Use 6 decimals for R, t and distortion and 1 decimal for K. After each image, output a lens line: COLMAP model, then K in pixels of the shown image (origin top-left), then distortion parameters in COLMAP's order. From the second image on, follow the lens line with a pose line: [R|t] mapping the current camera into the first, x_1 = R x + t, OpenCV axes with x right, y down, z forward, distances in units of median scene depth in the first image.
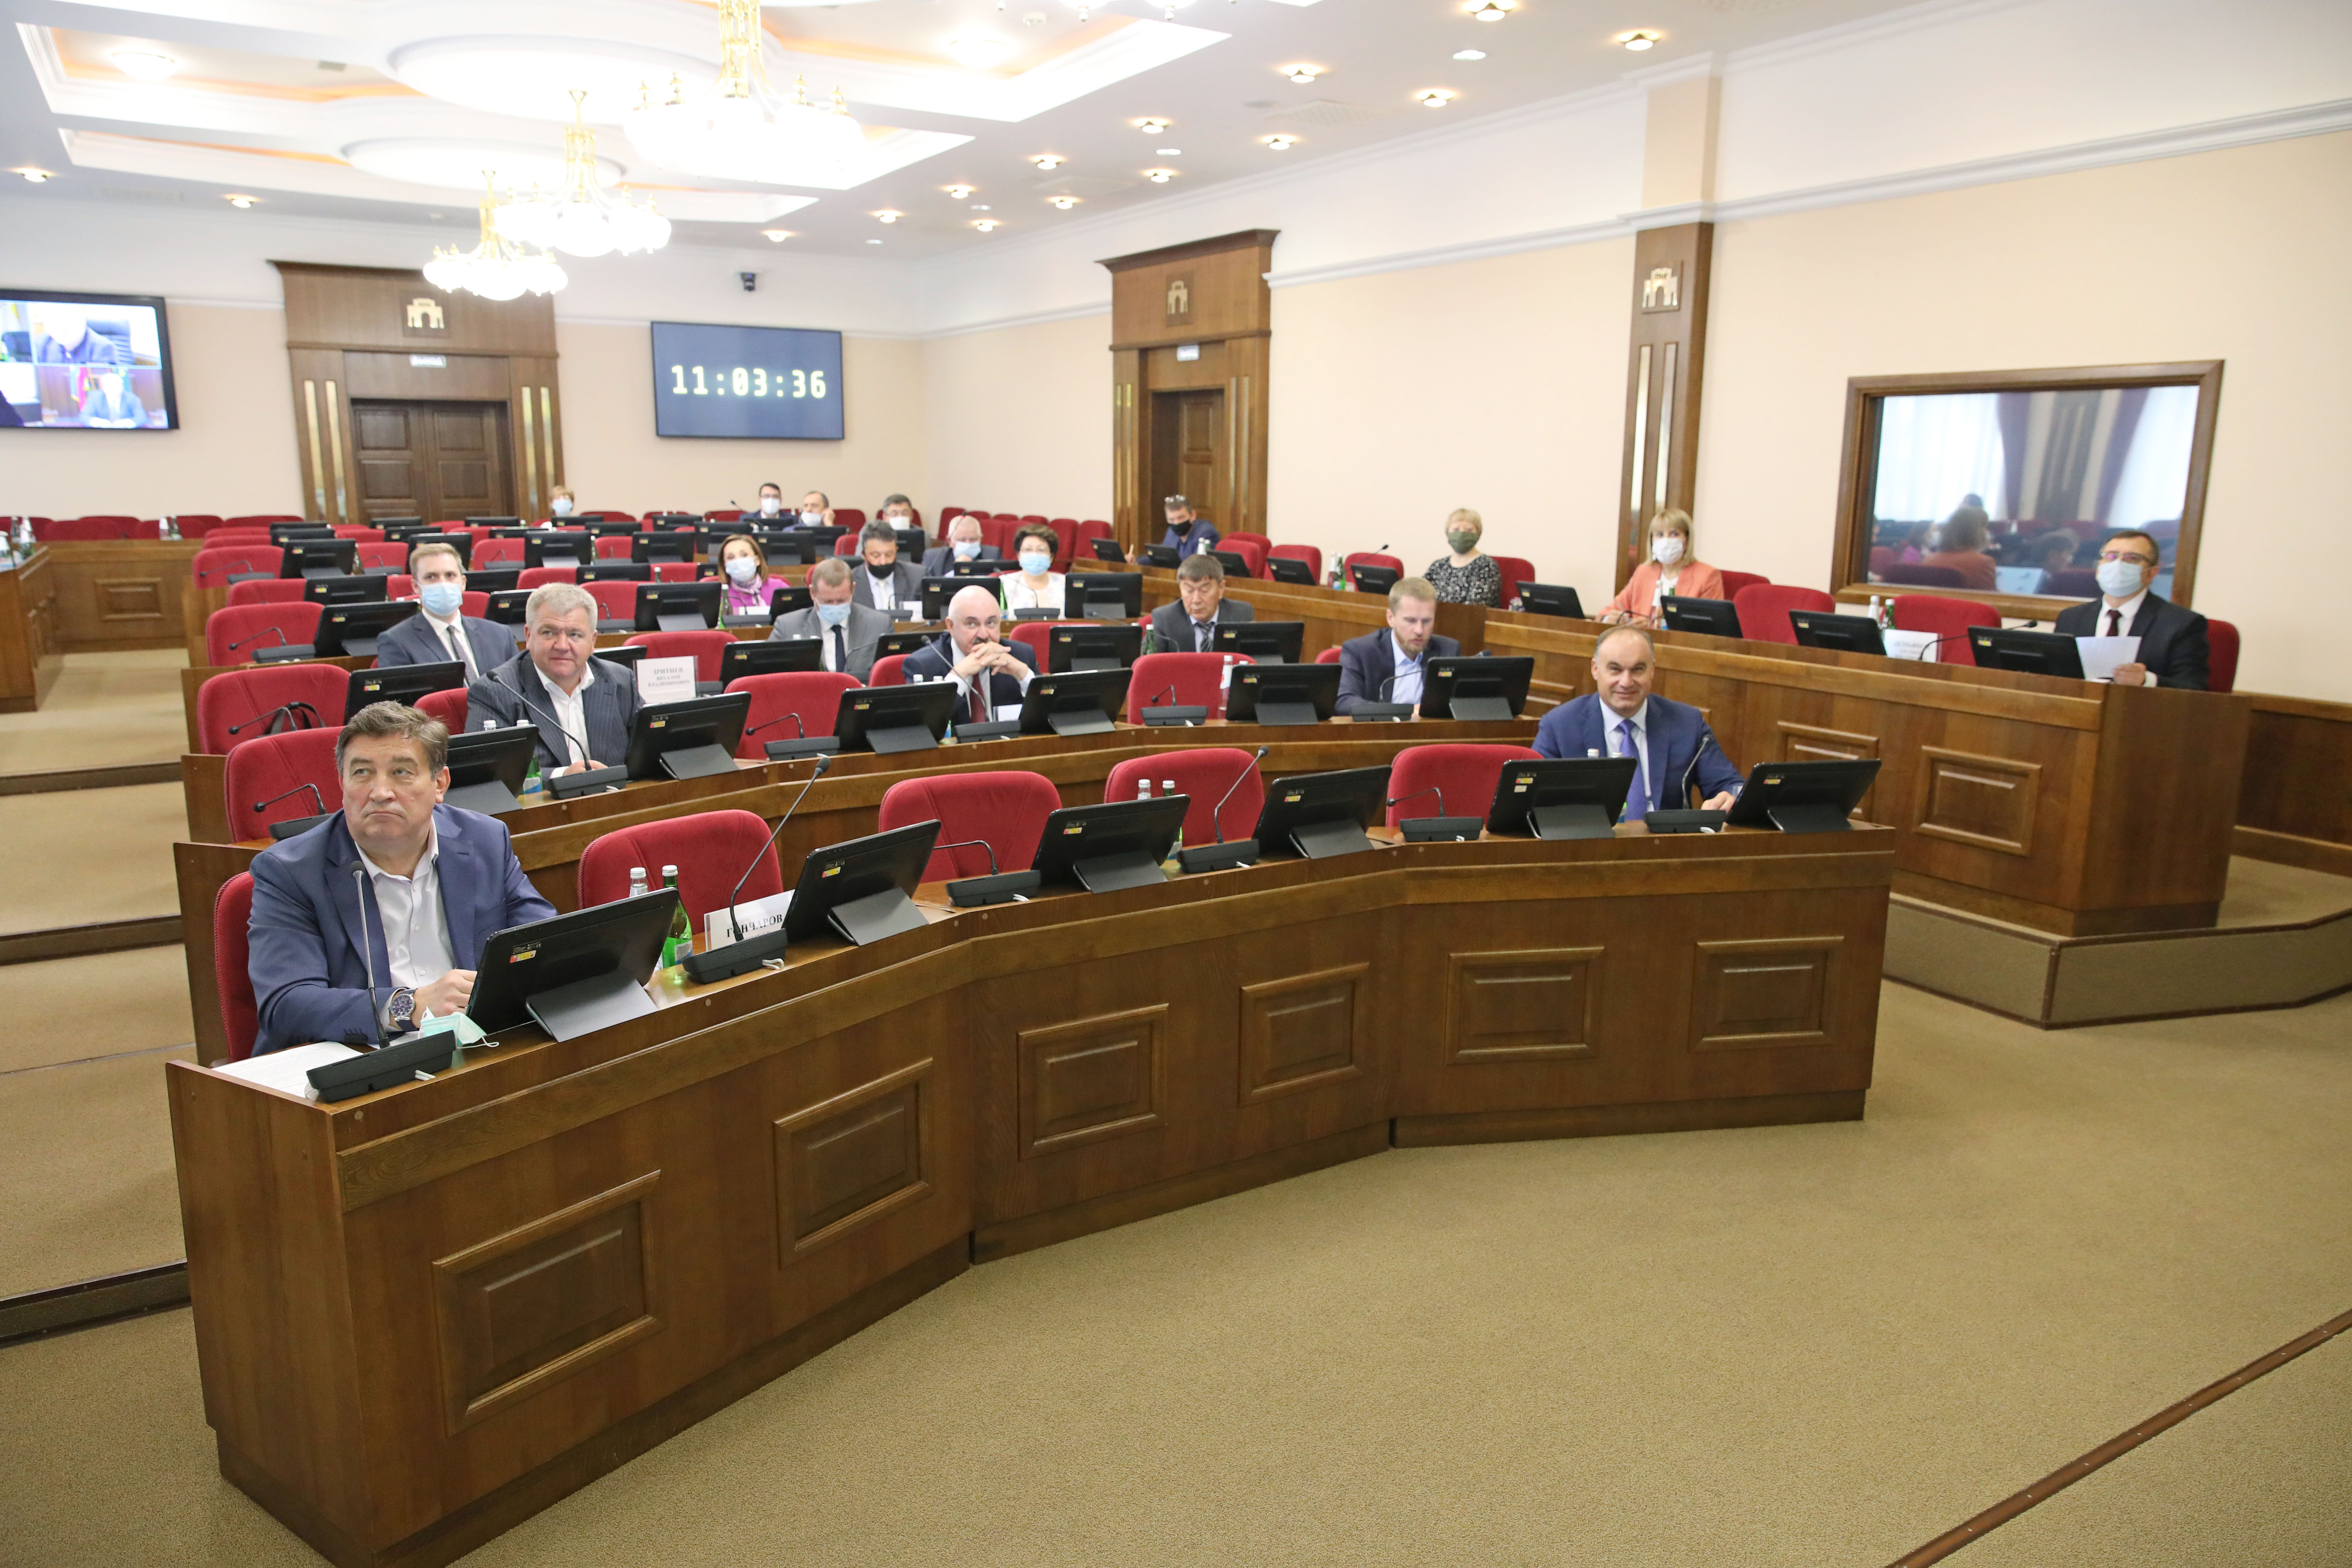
lens RADIAL K [[1592.6, 0, 1176.0], [0, 1592.6, 784.0], [0, 0, 1]] dist [-0.001361, 0.000689]
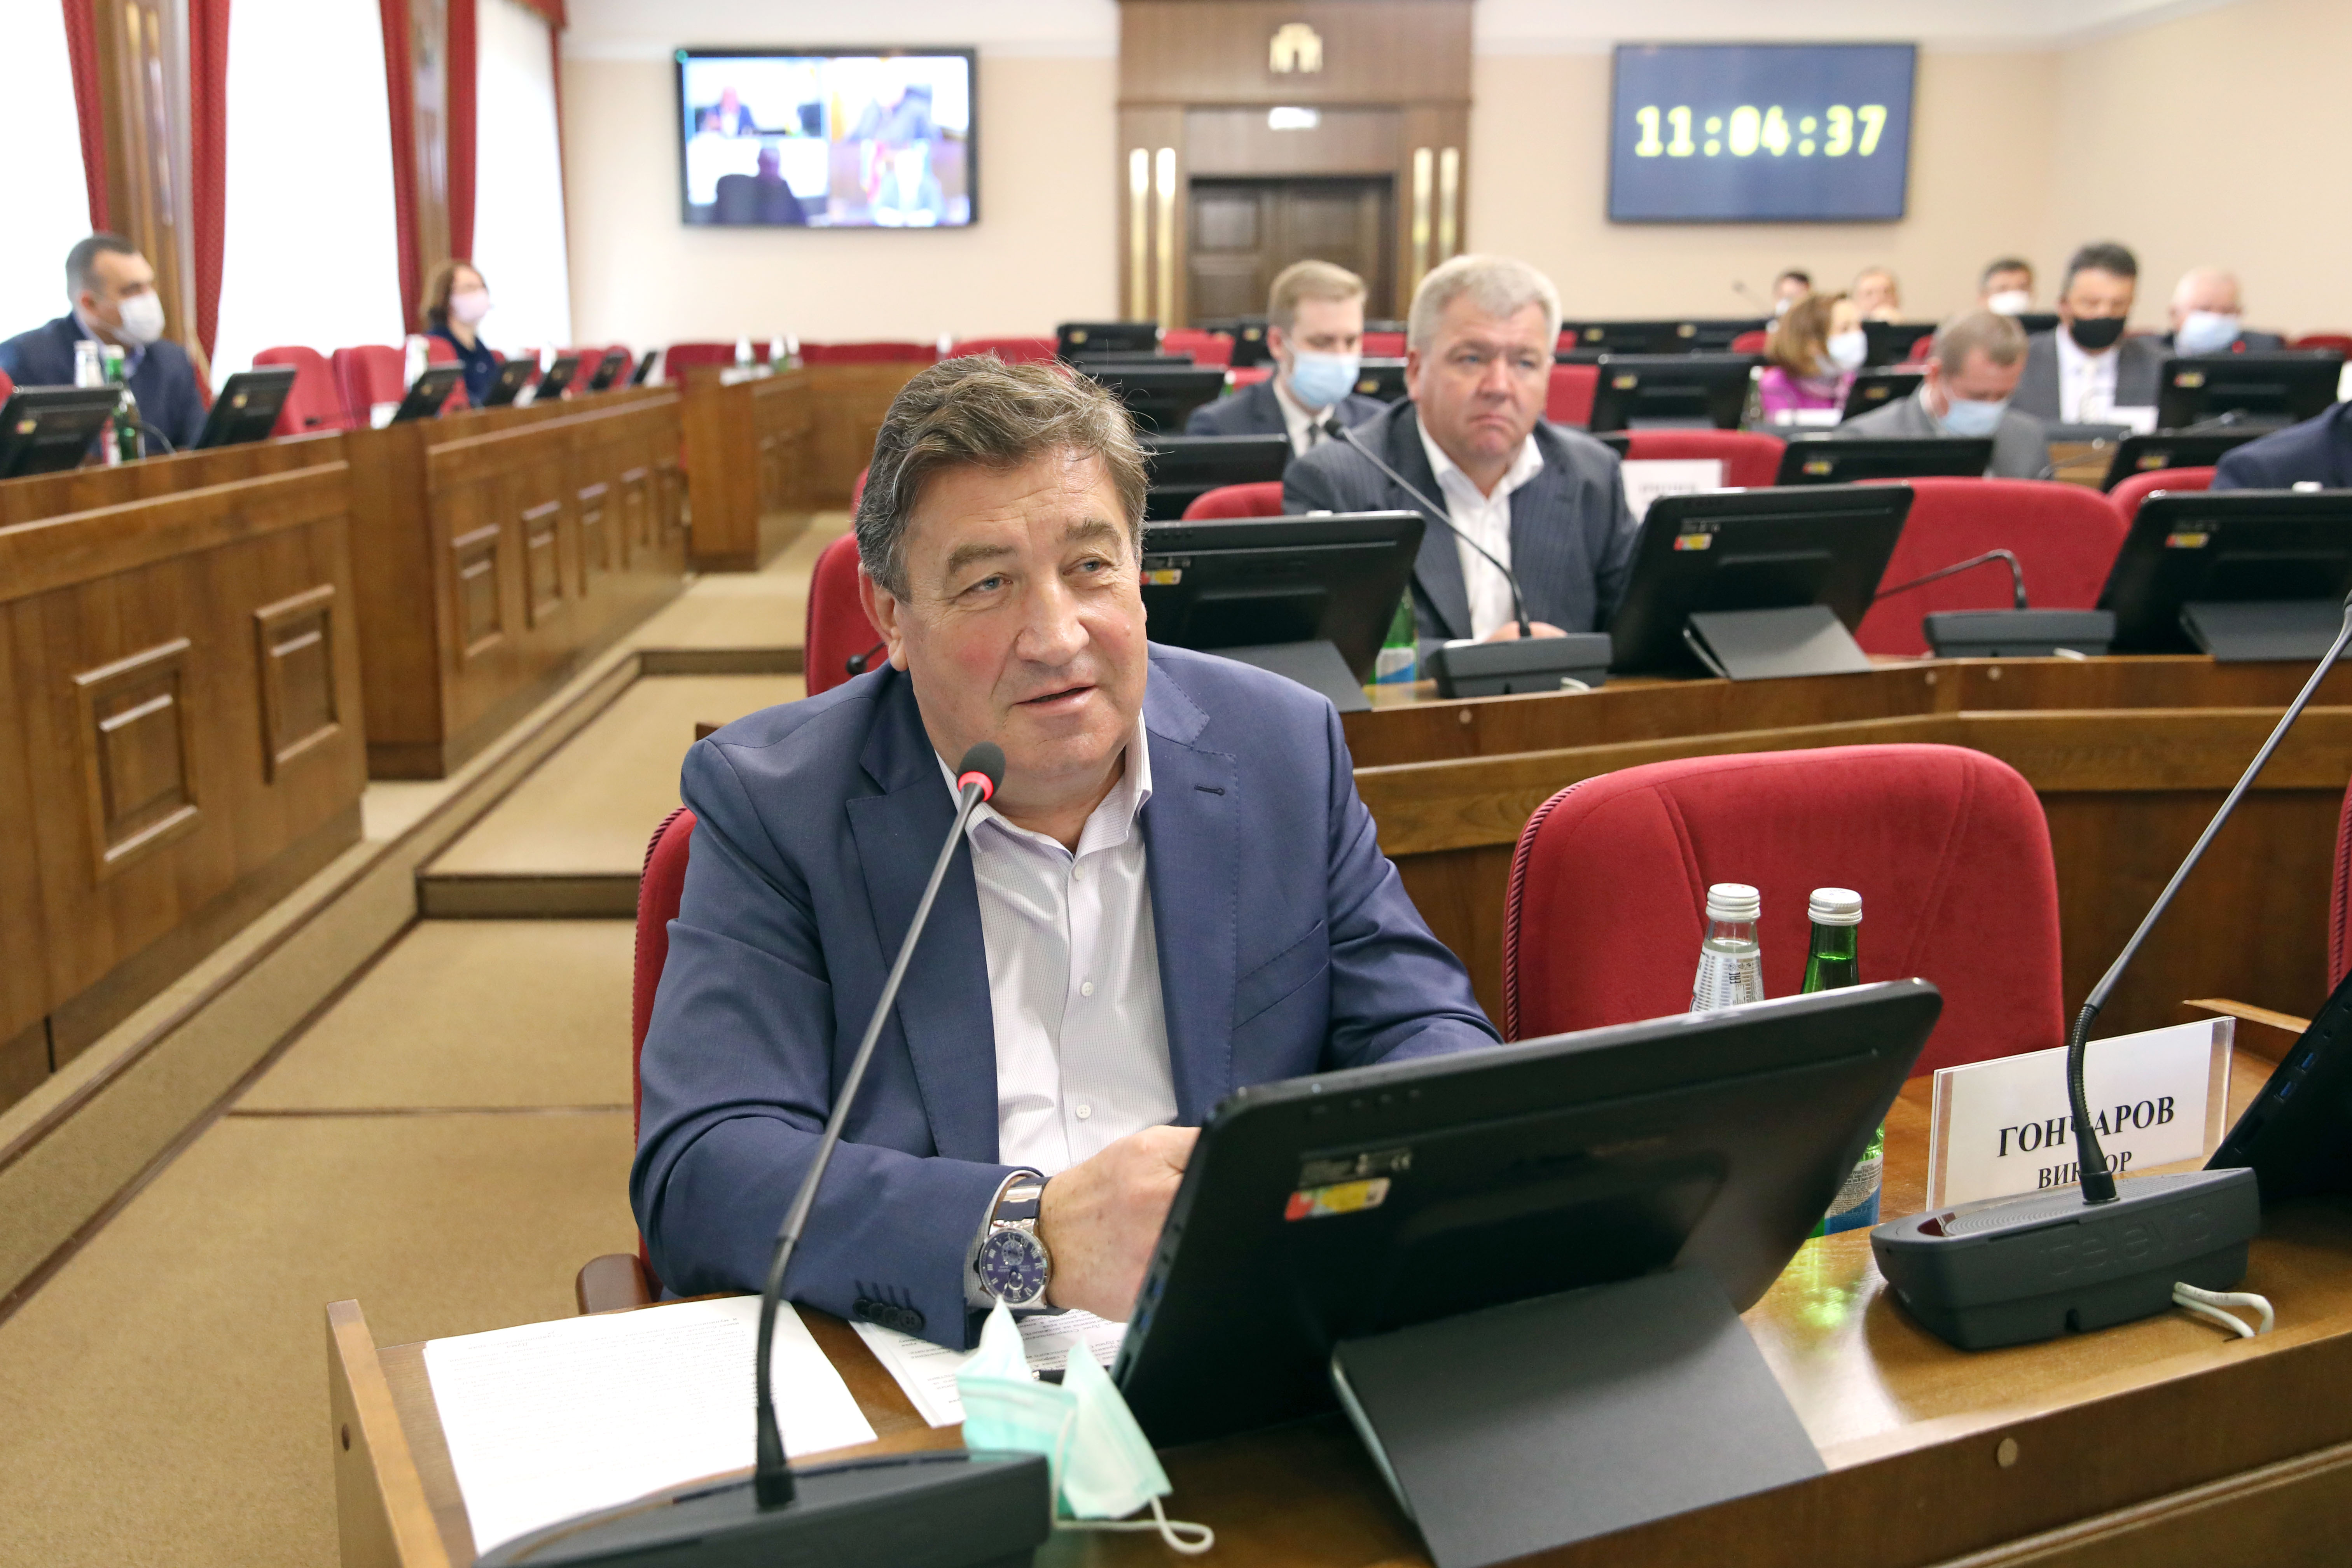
lens RADIAL K [[2178.6, 0, 1065.4], [0, 2178.6, 789.9], [0, 0, 1]] dist [0.002687, -0.002650]
pose [[0.861762, 0.090104, -0.499247, -0.166337], [-0.087893, 0.995736, 0.027995, 0.023749], [0.499641, 0.019755, 0.866008, 0.402178]]
